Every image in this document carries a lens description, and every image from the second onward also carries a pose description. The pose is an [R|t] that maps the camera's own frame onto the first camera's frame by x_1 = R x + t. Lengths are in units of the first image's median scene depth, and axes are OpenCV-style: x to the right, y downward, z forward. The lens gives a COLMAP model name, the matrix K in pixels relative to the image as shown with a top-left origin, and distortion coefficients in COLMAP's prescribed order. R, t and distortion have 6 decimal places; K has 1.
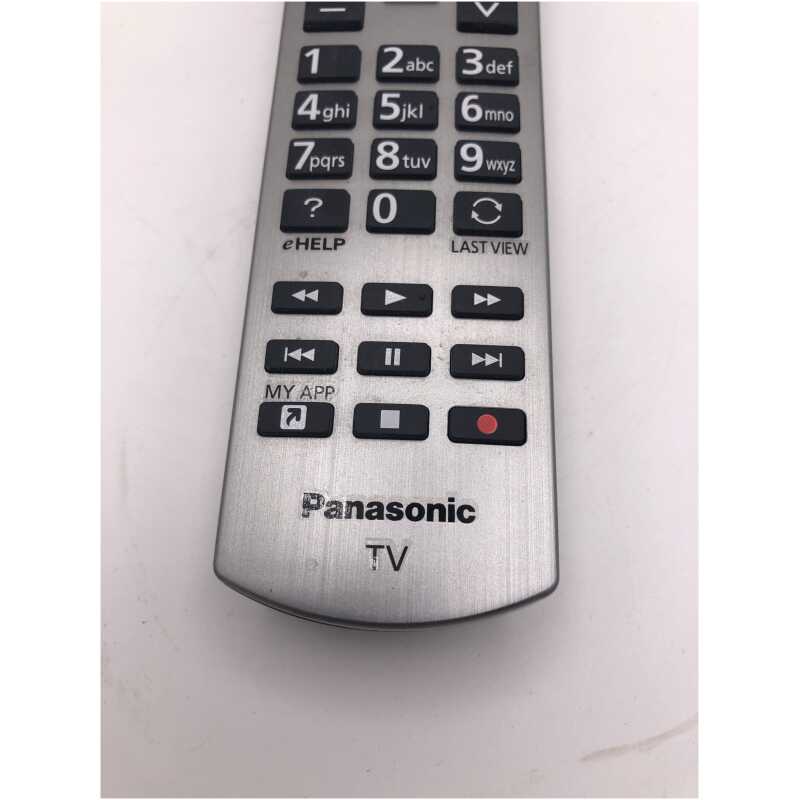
lens RADIAL K [[811.7, 0, 400.0], [0, 811.7, 400.0], [0, 0, 1]] dist [0.005915, -0.333369]
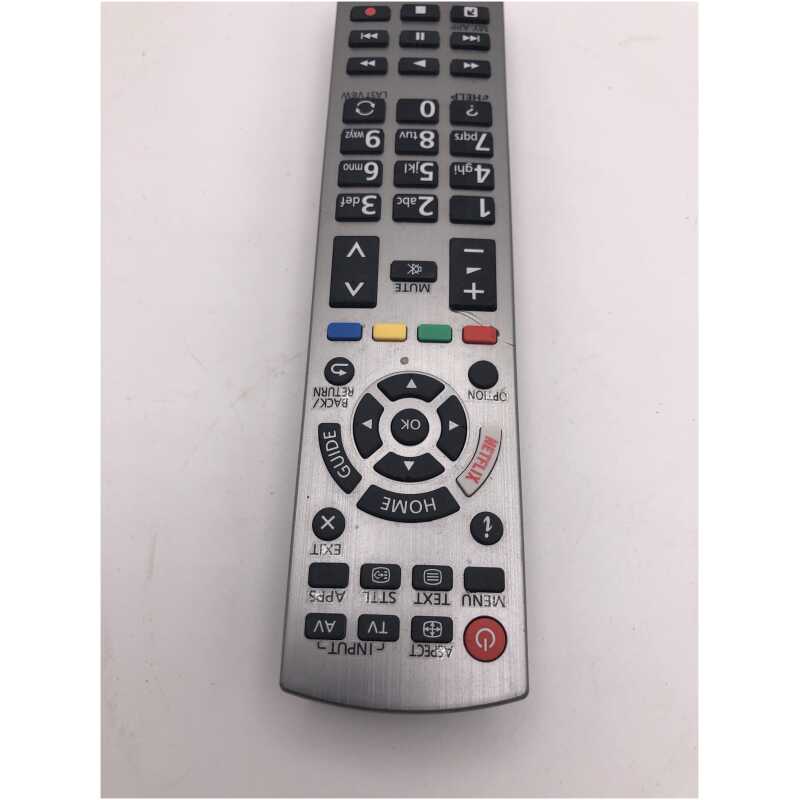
lens RADIAL K [[795.6, 0, 400.0], [0, 795.6, 400.0], [0, 0, 1]] dist [0.011252, -0.277310]
pose [[-0.999479, 0.023241, 0.022383, 0.014538], [-0.001818, -0.733145, 0.680070, -1.739986], [0.032216, 0.679675, 0.732805, 0.234349]]
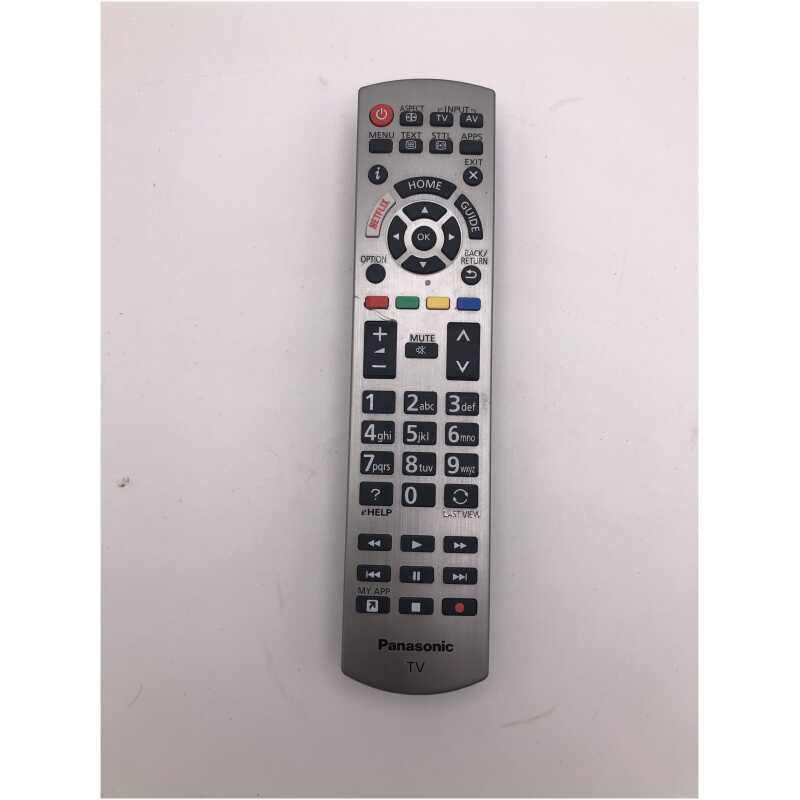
lens RADIAL K [[811.7, 0, 400.0], [0, 811.7, 400.0], [0, 0, 1]] dist [0.005915, -0.333369]
pose [[0.999840, -0.017479, -0.003809, -0.033866], [0.017882, 0.970178, 0.241733, -0.966219], [-0.000529, -0.241763, 0.970335, -0.930687]]
